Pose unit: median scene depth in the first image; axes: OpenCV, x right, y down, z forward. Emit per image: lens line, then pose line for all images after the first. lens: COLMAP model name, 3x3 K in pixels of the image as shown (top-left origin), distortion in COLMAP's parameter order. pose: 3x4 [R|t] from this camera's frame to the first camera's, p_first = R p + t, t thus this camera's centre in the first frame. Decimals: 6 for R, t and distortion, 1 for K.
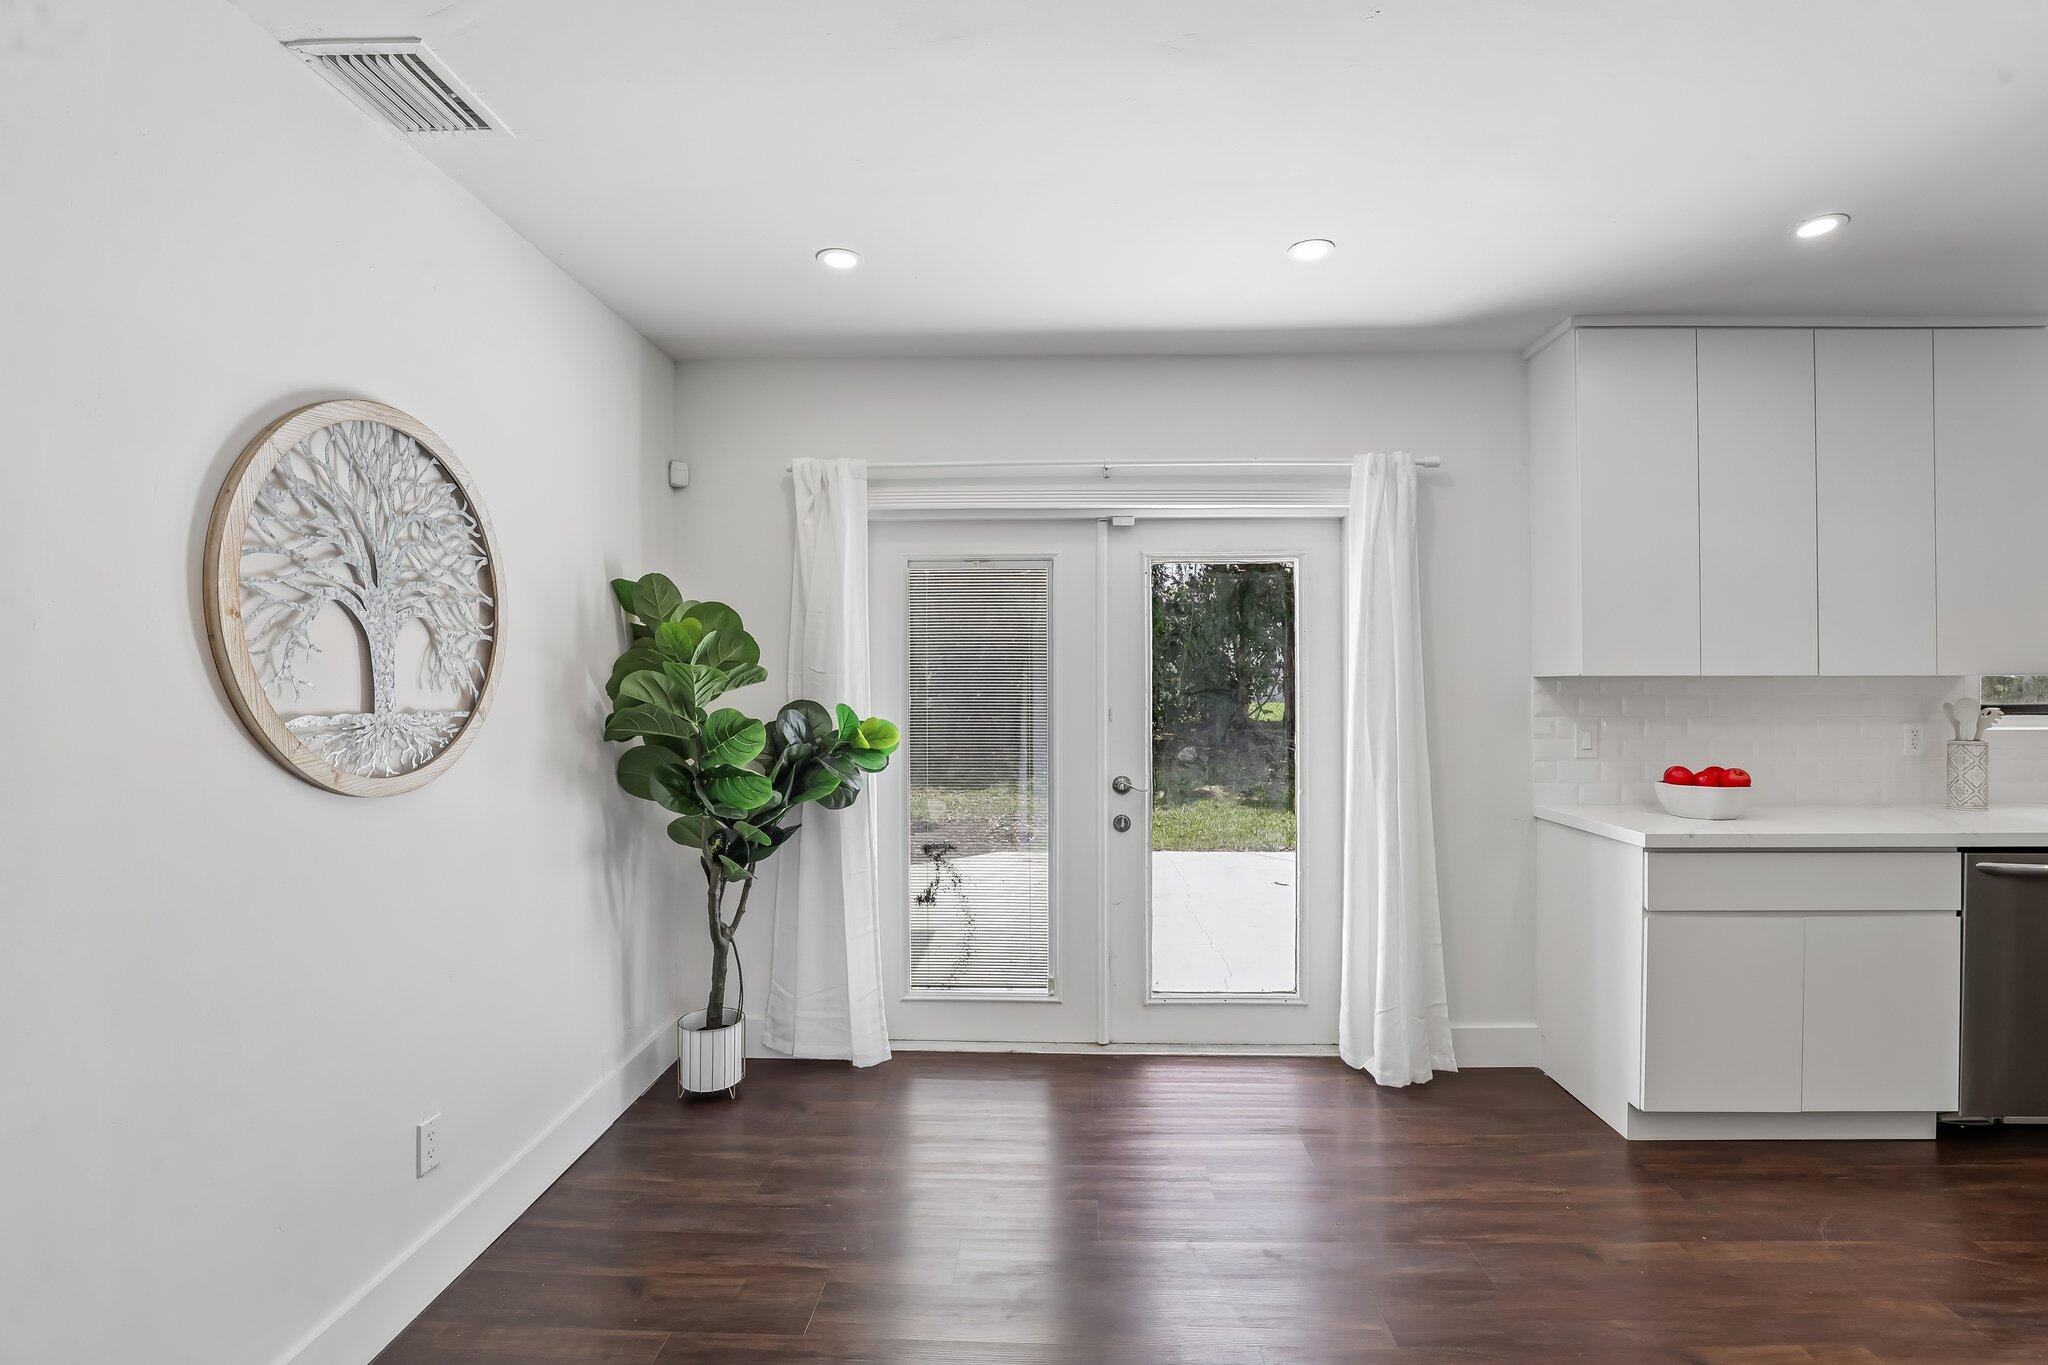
lens RADIAL K [[944.6, 0, 1045.3], [0, 944.6, 683.5], [0, 0, 1]] dist [-0.024531, 0.003710]
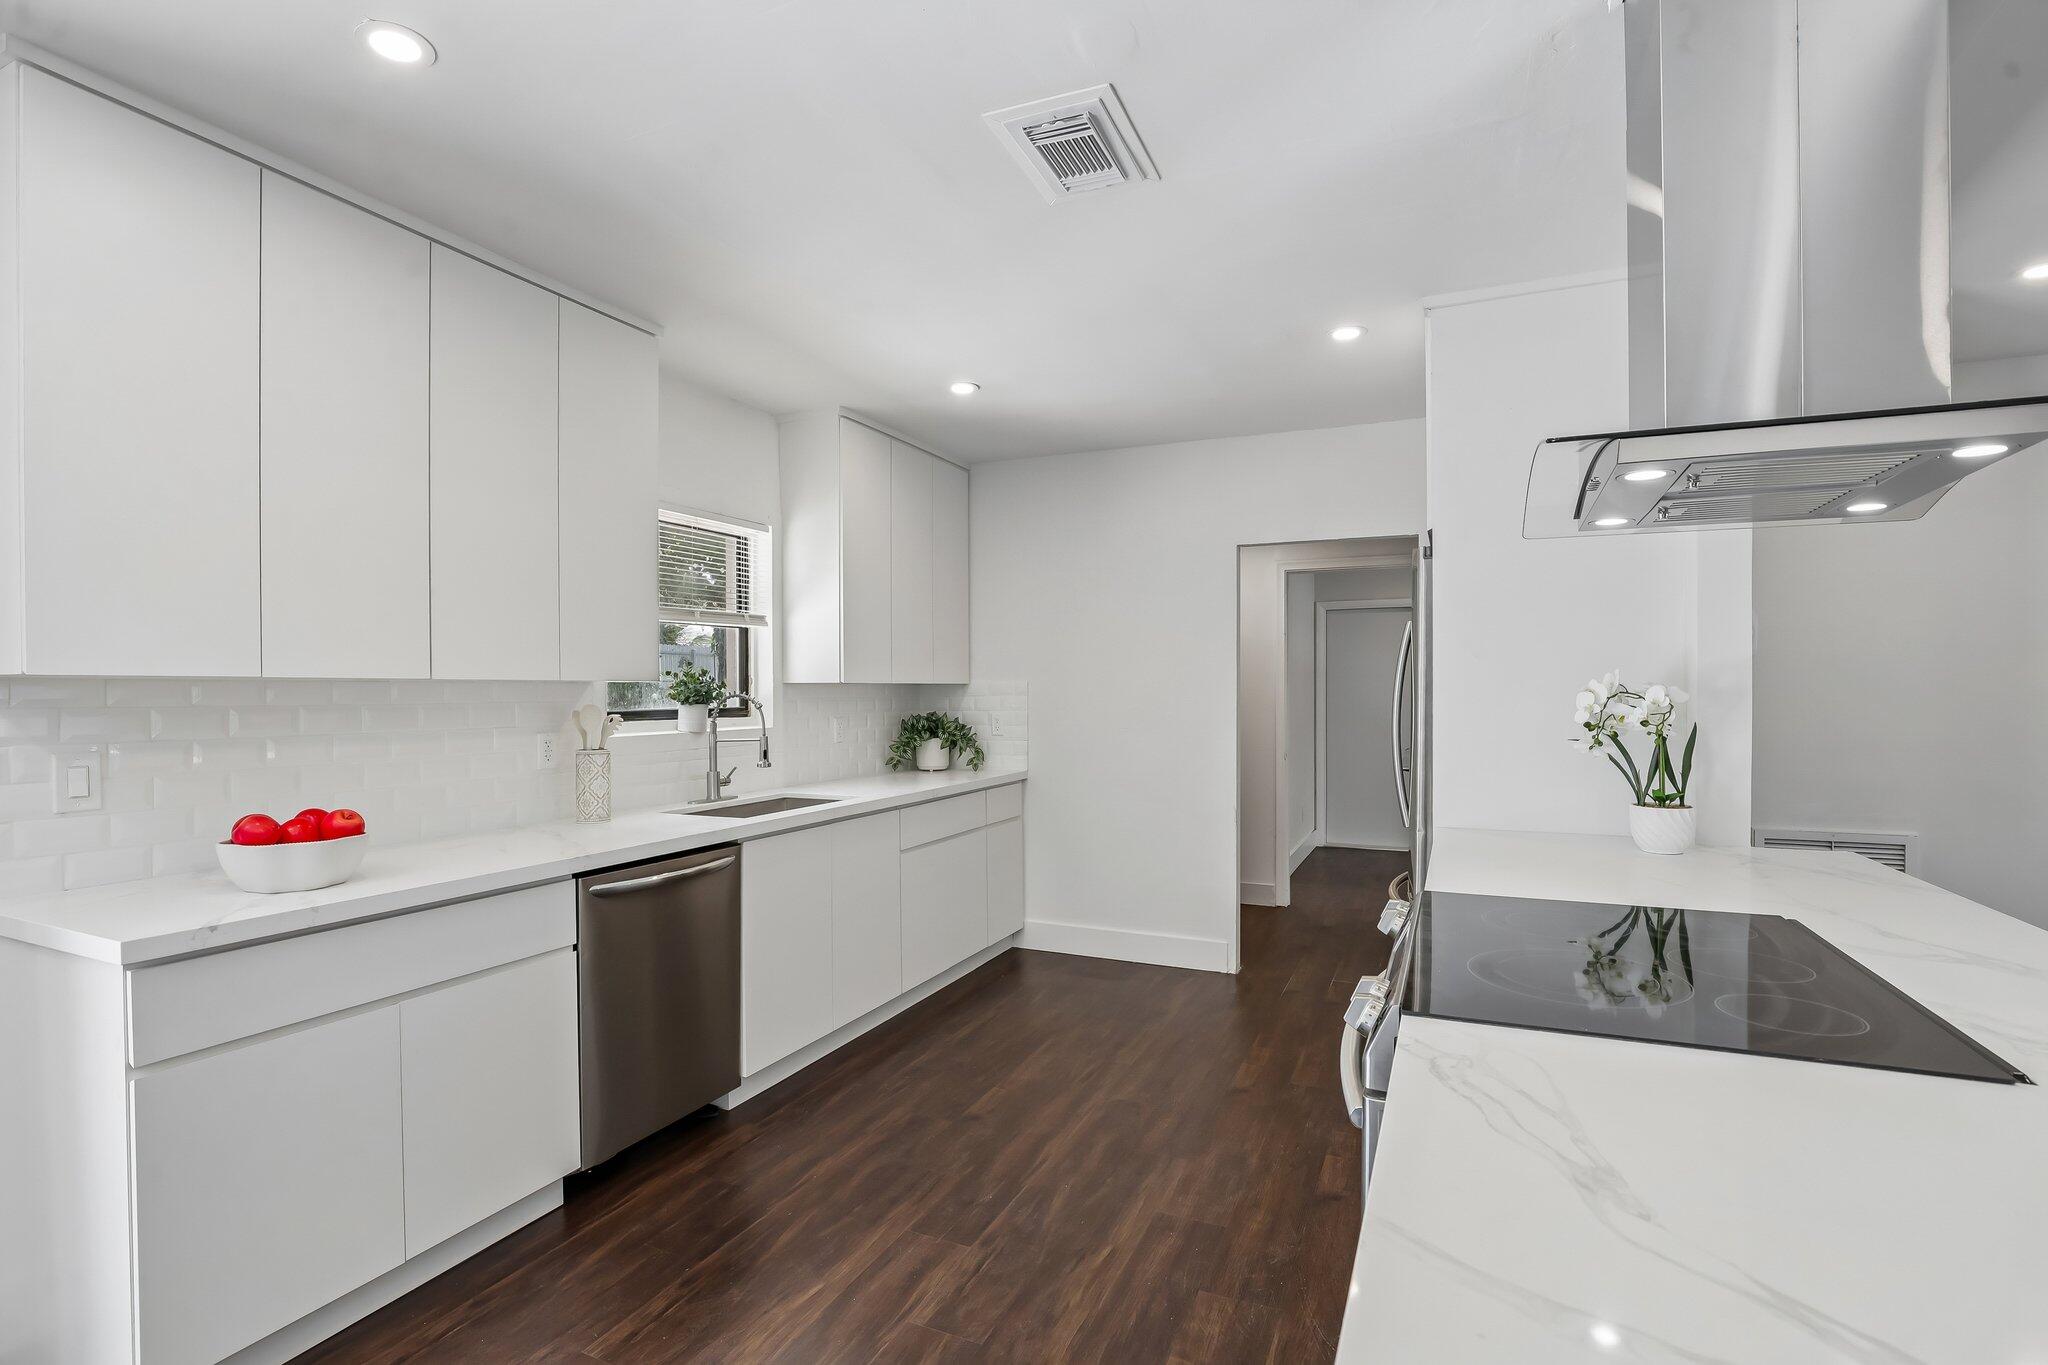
lens RADIAL K [[944.6, 0, 1033.5], [0, 944.6, 698.1], [0, 0, 1]] dist [-0.024531, 0.003710]
pose [[0.382454, -0.005105, 0.923960, 0.280833], [0.003757, 0.999985, 0.003970, 0.006500], [-0.923967, 0.001953, 0.382468, 0.214446]]
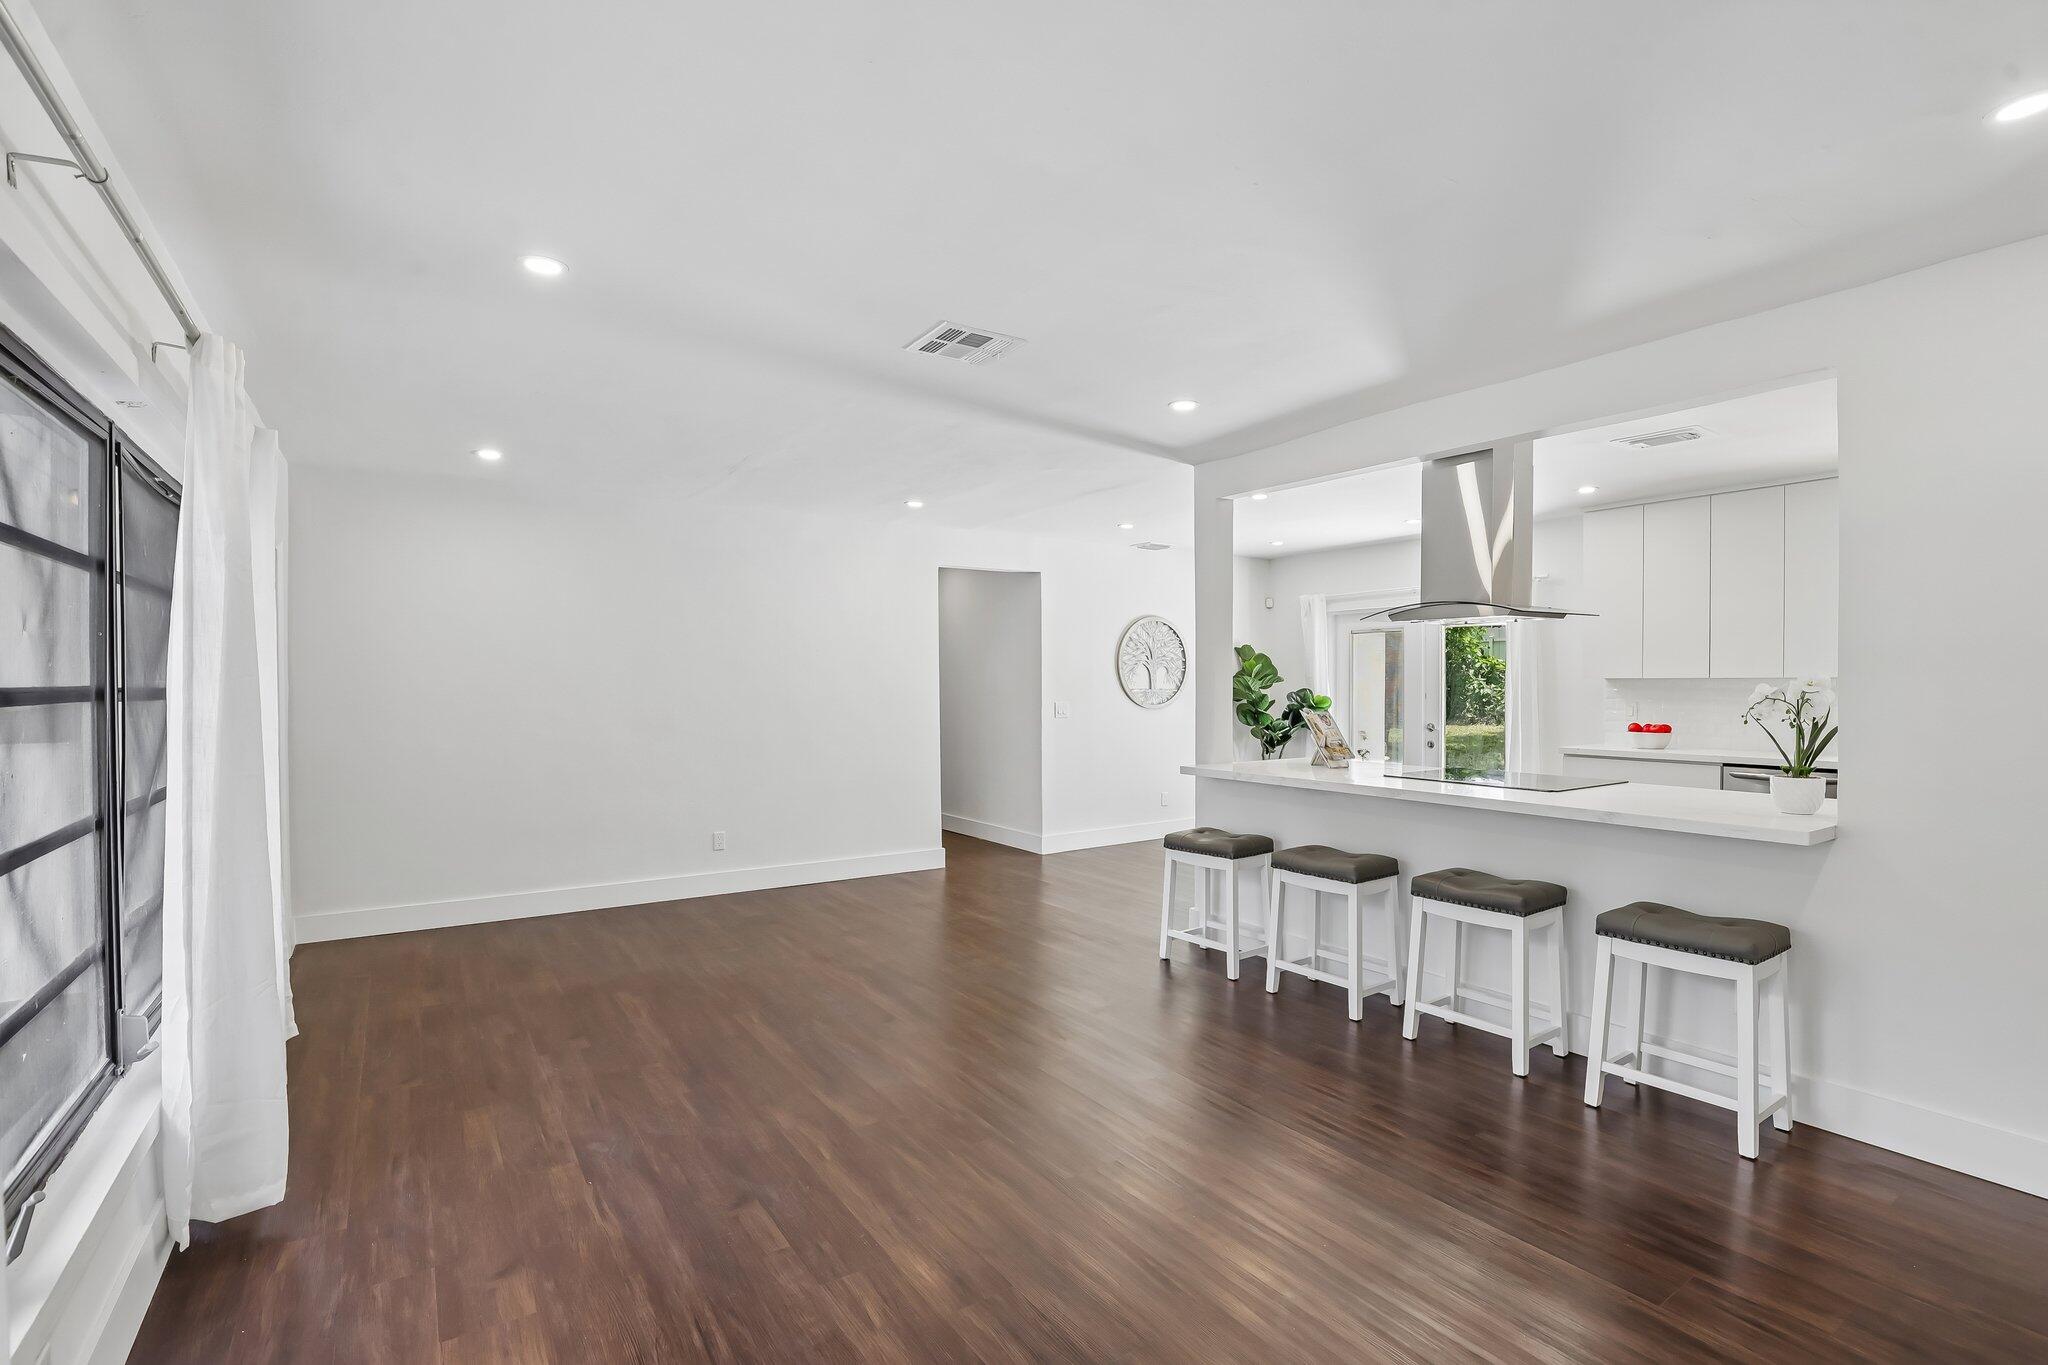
lens RADIAL K [[944.6, 0, 1069.0], [0, 944.6, 691.7], [0, 0, 1]] dist [-0.024531, 0.003710]
pose [[0.602217, 0.007210, -0.798300, 1.527133], [0.002132, 0.999941, 0.010639, -0.002787], [0.798329, -0.008109, 0.602167, -1.158802]]
